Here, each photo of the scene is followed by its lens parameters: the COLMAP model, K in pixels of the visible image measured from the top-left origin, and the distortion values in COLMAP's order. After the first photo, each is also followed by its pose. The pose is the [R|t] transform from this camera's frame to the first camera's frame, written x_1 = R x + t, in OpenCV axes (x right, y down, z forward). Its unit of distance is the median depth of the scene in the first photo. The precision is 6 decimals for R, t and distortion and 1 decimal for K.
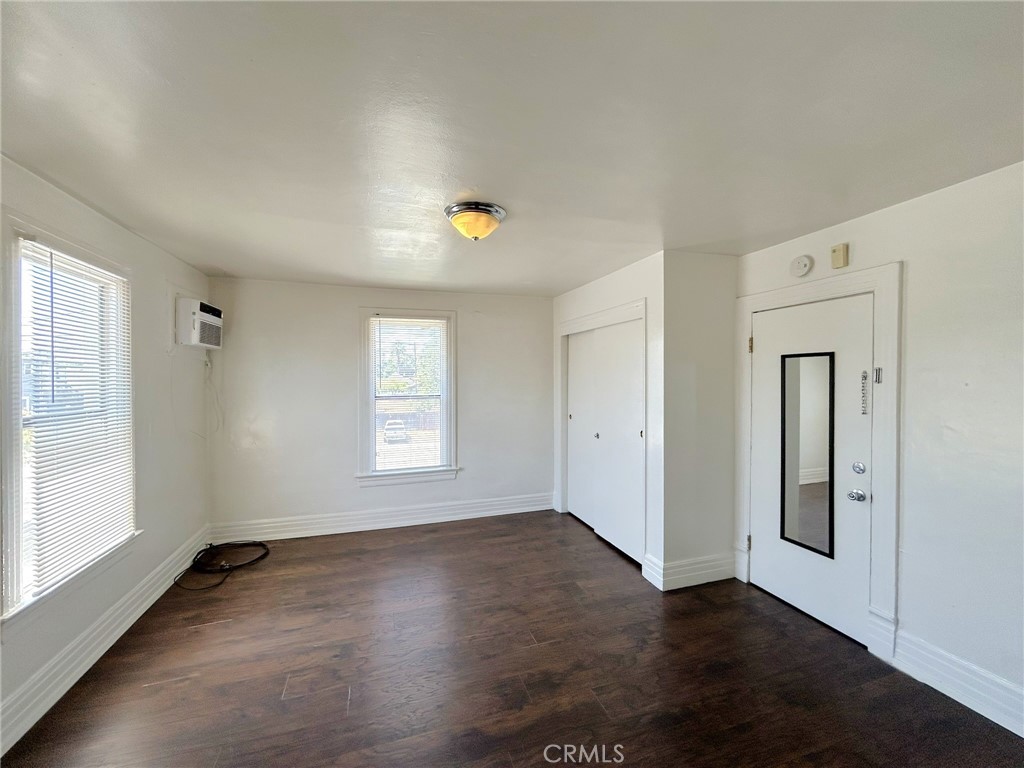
lens RADIAL K [[413.7, 0, 510.4], [0, 413.7, 380.9], [0, 0, 1]] dist [-0.004316, 0.001165]
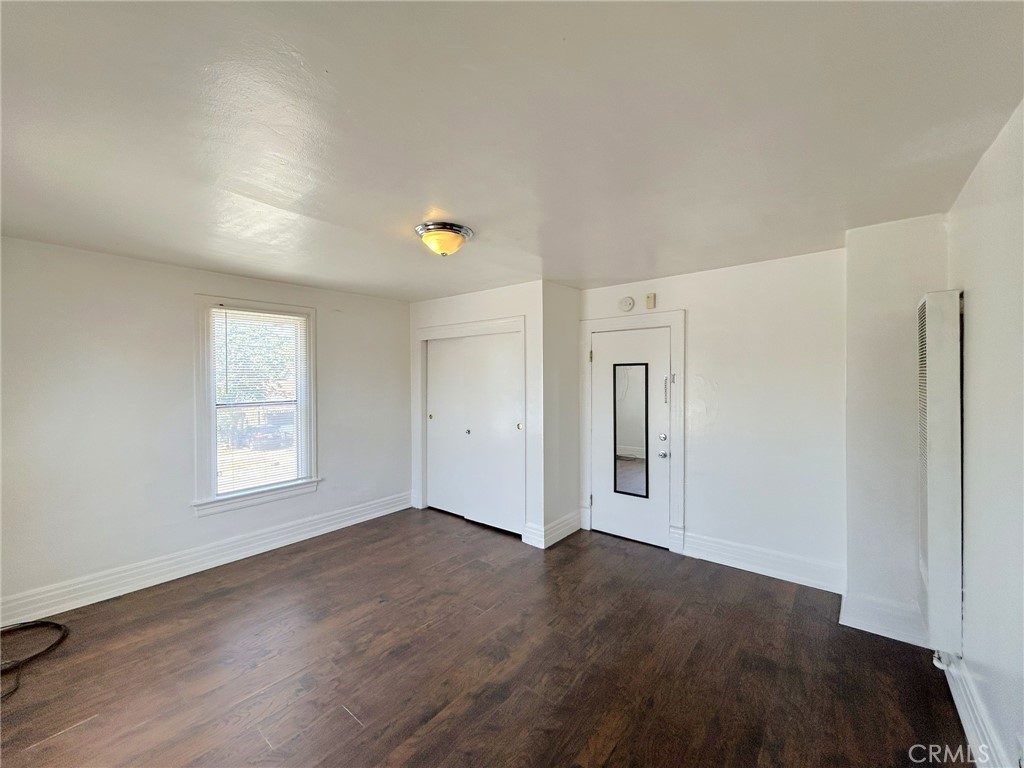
lens RADIAL K [[413.7, 0, 510.1], [0, 413.7, 381.0], [0, 0, 1]] dist [-0.004316, 0.001165]
pose [[0.839988, -0.006202, 0.542570, -0.372604], [0.007724, 0.999970, -0.000527, -0.005179], [-0.542550, 0.004634, 0.840011, -0.009048]]
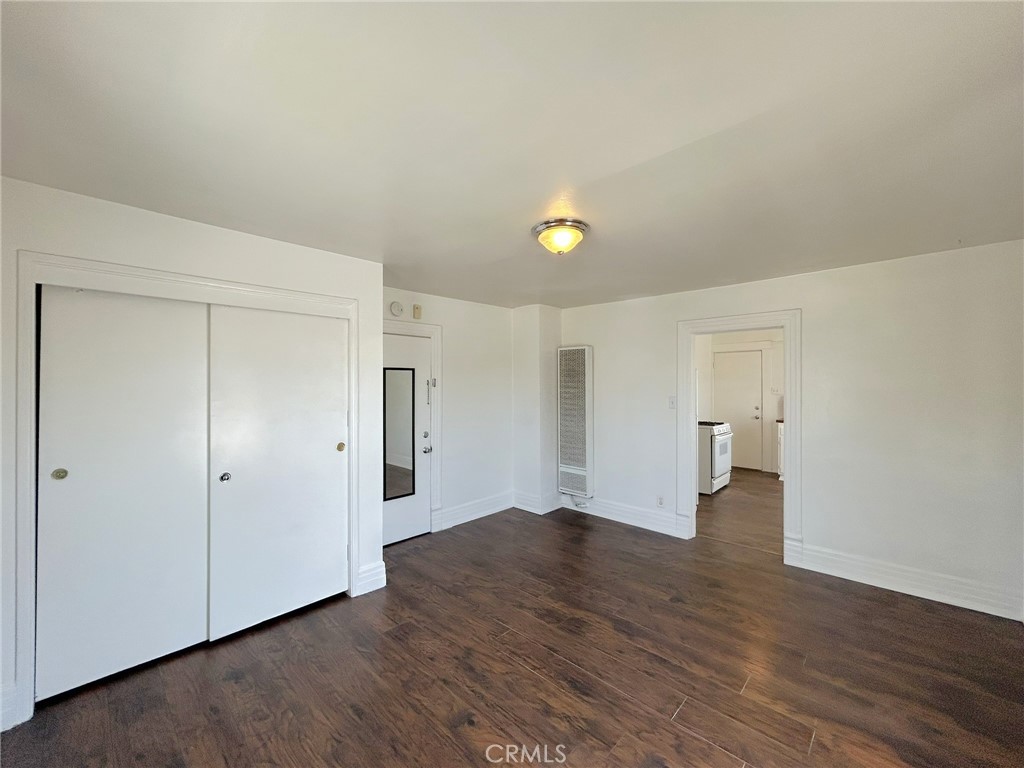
lens RADIAL K [[413.7, 0, 509.6], [0, 413.7, 382.6], [0, 0, 1]] dist [-0.004316, 0.001165]
pose [[-0.472995, 0.003673, 0.881058, -0.664432], [0.010565, 0.999943, 0.001504, -0.008920], [-0.881002, 0.010020, -0.473007, 1.126161]]
